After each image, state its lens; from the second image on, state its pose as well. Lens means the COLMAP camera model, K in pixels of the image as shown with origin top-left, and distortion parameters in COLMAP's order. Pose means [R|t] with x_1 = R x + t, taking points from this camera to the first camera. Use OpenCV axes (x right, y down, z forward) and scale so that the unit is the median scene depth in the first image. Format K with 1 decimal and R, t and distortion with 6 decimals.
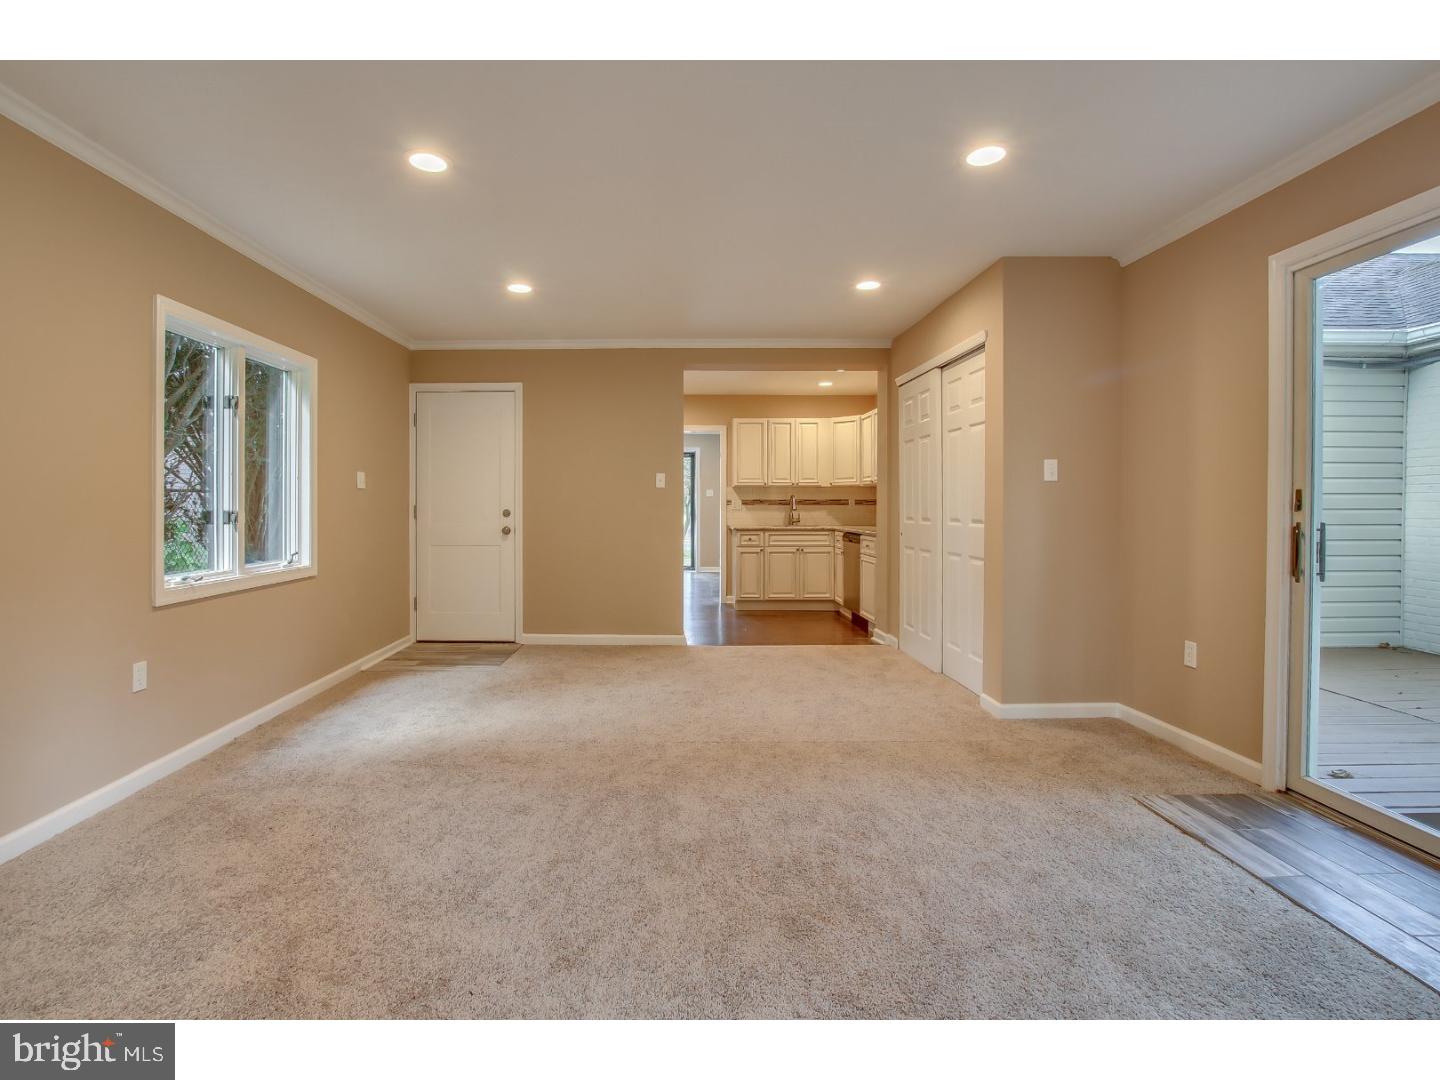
lens RADIAL K [[691.5, 0, 720.5], [0, 691.5, 526.5], [0, 0, 1]] dist [-0.027307, 0.000549]
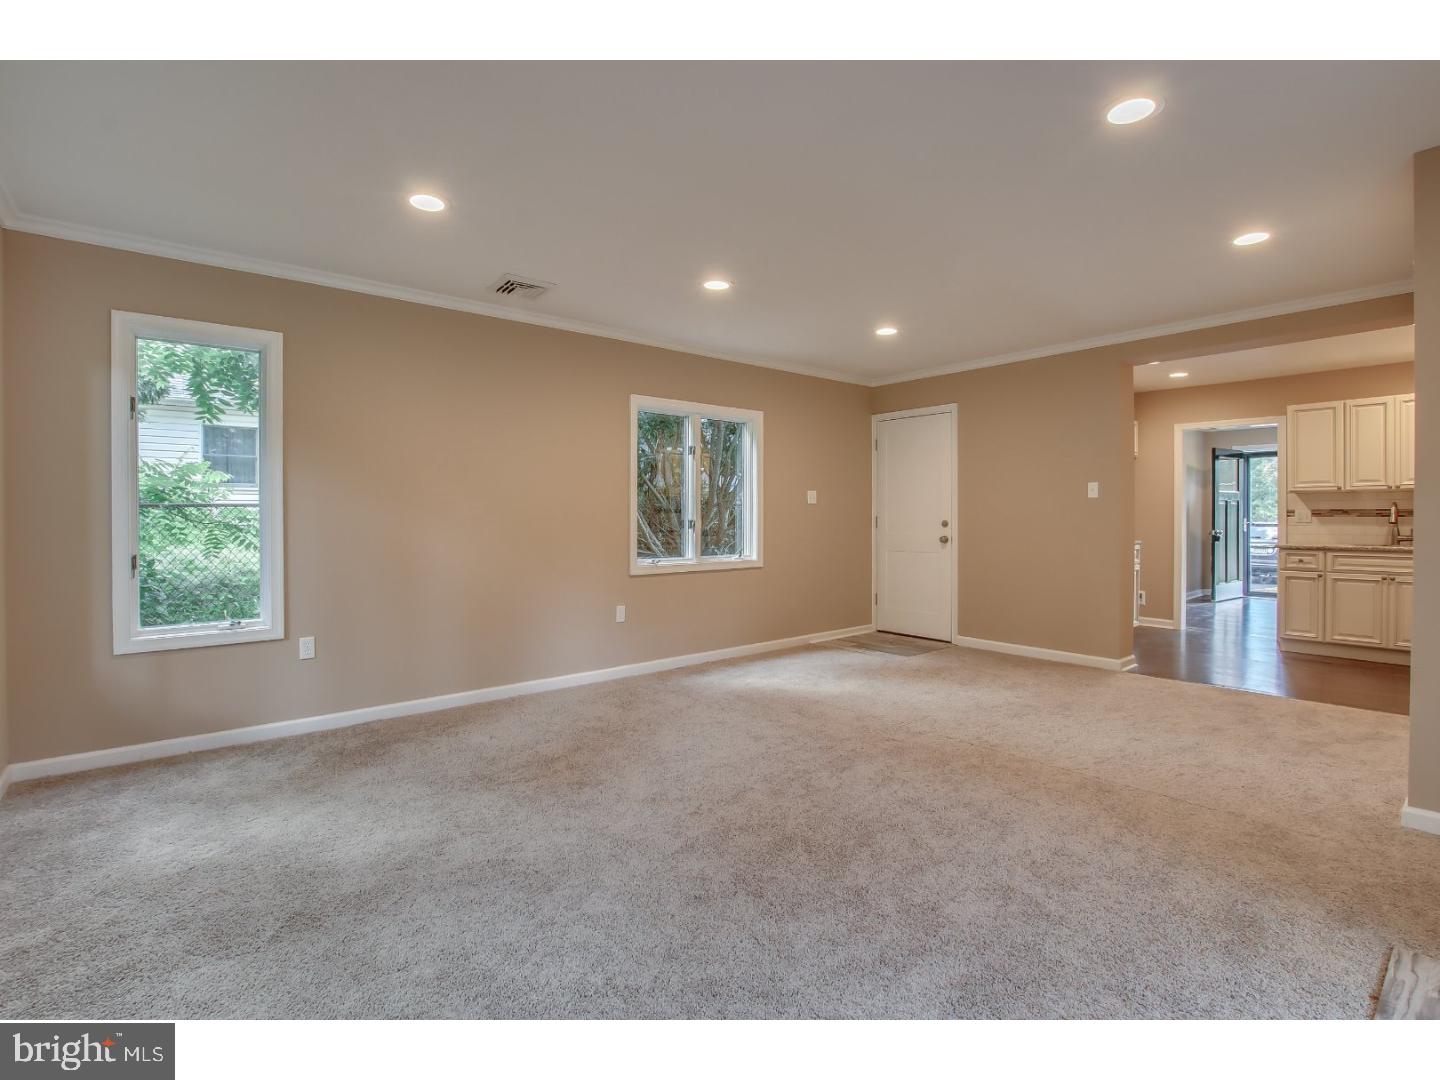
lens RADIAL K [[677.2, 0, 700.8], [0, 677.2, 542.1], [0, 0, 1]] dist [-0.028351, 0.000793]
pose [[0.634972, 0.030000, -0.771952, 0.397778], [-0.023196, 0.999536, 0.019765, -0.003211], [0.772187, 0.005356, 0.635373, 0.026091]]
